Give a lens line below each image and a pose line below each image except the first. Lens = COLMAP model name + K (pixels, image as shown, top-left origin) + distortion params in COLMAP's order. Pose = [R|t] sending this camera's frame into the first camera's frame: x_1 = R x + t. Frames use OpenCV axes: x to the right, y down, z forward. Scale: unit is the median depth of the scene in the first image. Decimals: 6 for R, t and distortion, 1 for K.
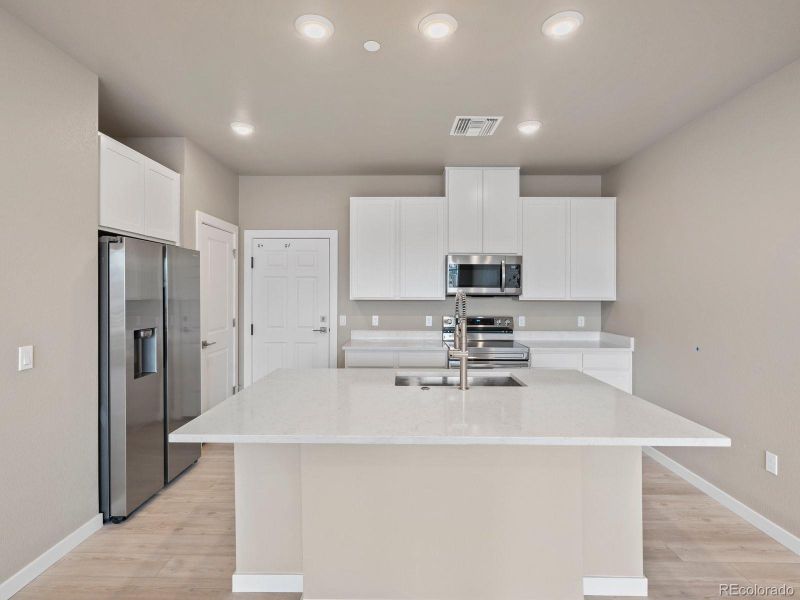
lens RADIAL K [[402.9, 0, 394.2], [0, 402.9, 293.6], [0, 0, 1]] dist [-0.011436, -0.001316]
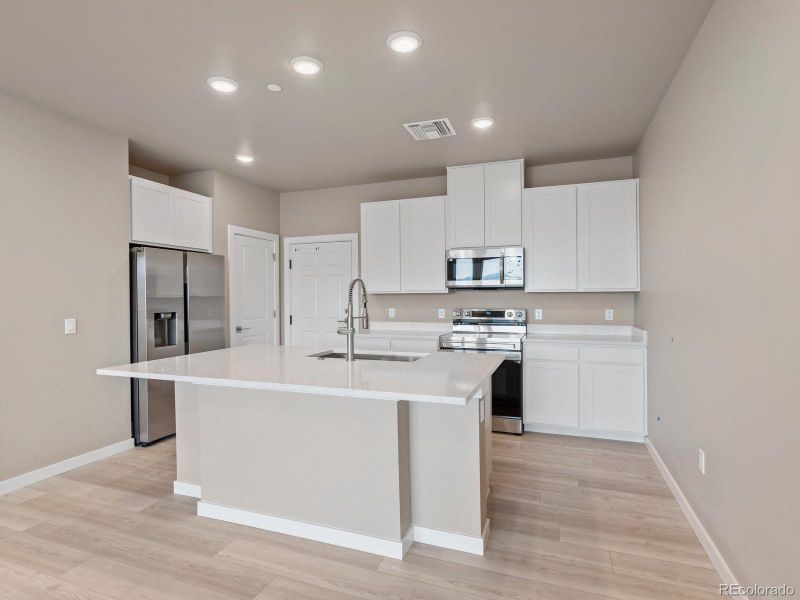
lens RADIAL K [[407.4, 0, 403.4], [0, 407.4, 298.3], [0, 0, 1]] dist [-0.008468, -0.001484]
pose [[0.954849, -0.014245, -0.296749, 0.335433], [0.014038, 0.999897, -0.002829, 0.030796], [0.296759, -0.001464, 0.954951, -0.043560]]
